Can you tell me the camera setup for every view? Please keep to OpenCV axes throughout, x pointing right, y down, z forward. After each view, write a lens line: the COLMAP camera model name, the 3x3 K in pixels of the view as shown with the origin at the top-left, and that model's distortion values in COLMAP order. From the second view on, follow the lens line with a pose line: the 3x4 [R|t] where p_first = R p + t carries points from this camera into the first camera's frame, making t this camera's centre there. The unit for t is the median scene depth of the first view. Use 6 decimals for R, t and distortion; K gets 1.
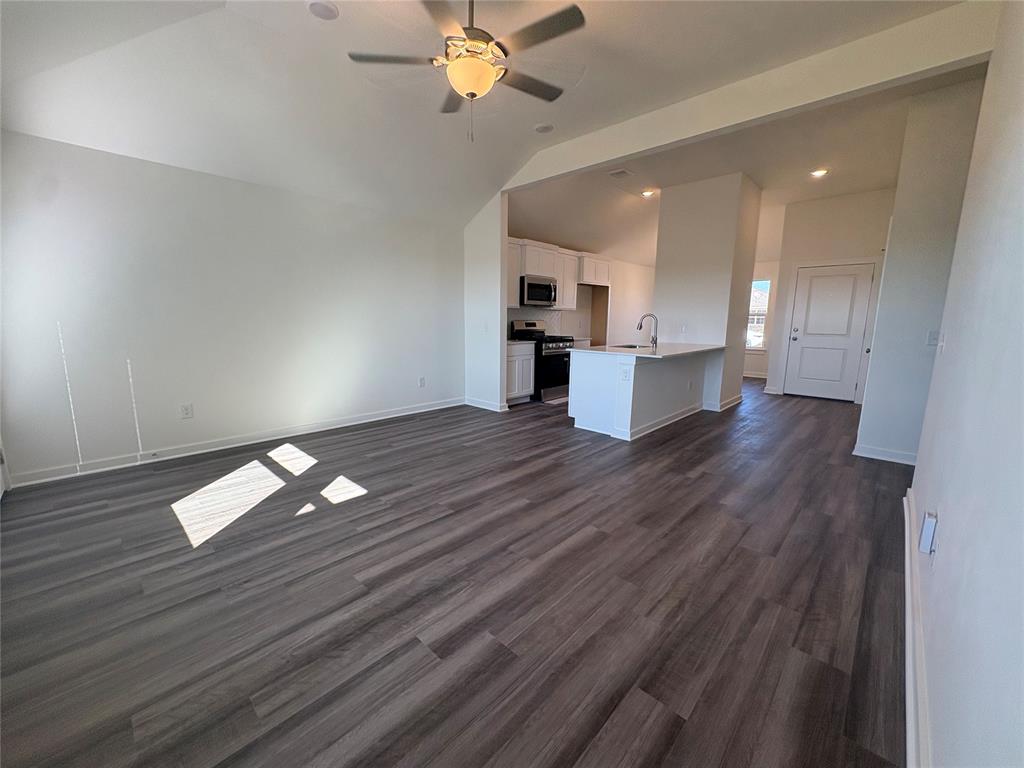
lens RADIAL K [[409.4, 0, 510.1], [0, 409.4, 392.4], [0, 0, 1]] dist [-0.000204, -0.000356]
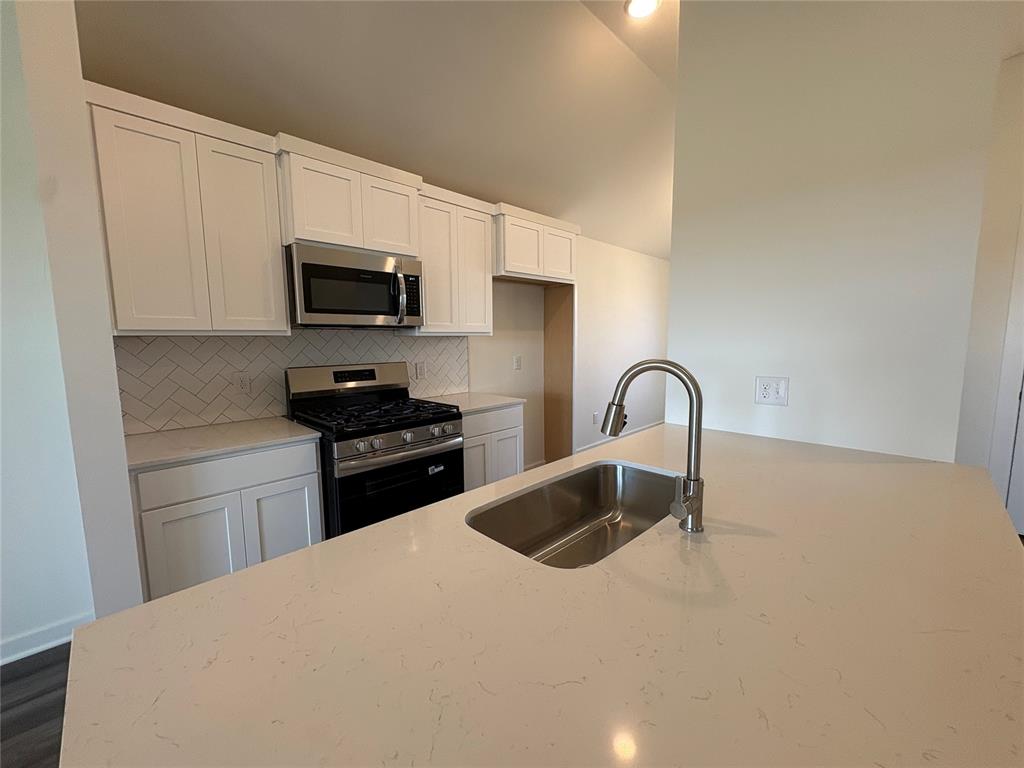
lens RADIAL K [[409.4, 0, 507.3], [0, 409.4, 384.6], [0, 0, 1]] dist [-0.000204, -0.000356]
pose [[0.999074, -0.007924, -0.042283, 0.354166], [0.005326, 0.998110, -0.061214, -0.219429], [0.042688, 0.060932, 0.997229, 1.026427]]
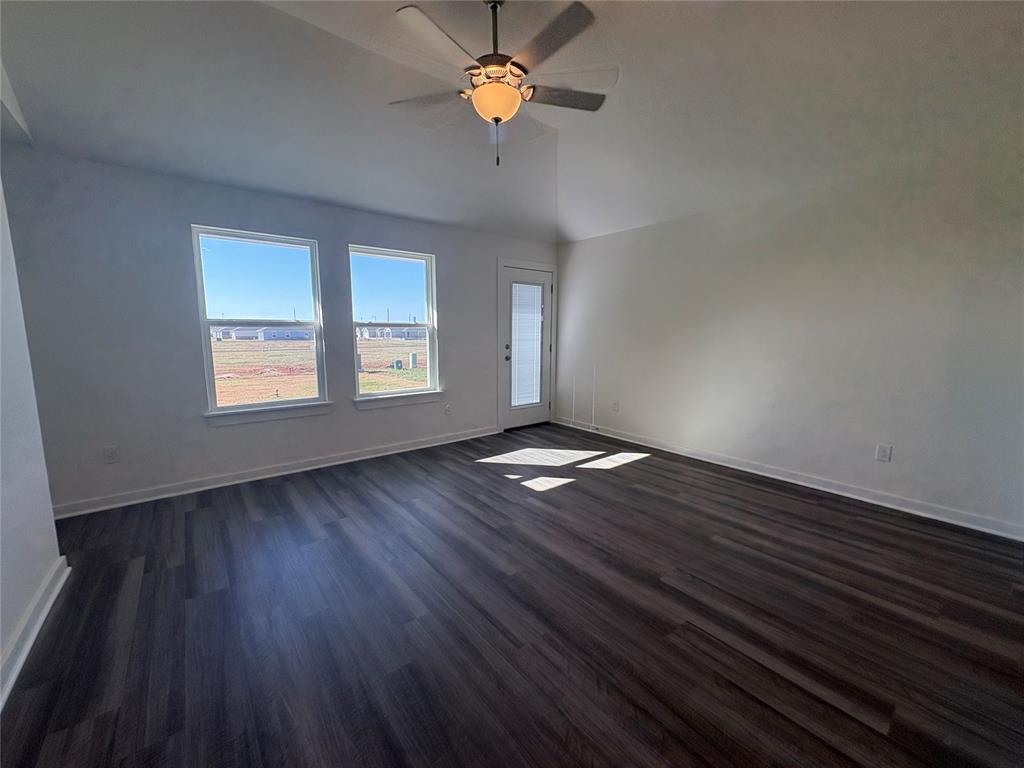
lens RADIAL K [[409.4, 0, 511.9], [0, 409.4, 385.7], [0, 0, 1]] dist [-0.000204, -0.000356]
pose [[-0.144254, 0.121658, -0.982034, 0.561987], [-0.180201, 0.972590, 0.146959, -0.147731], [0.972994, 0.198163, -0.118377, 0.744263]]
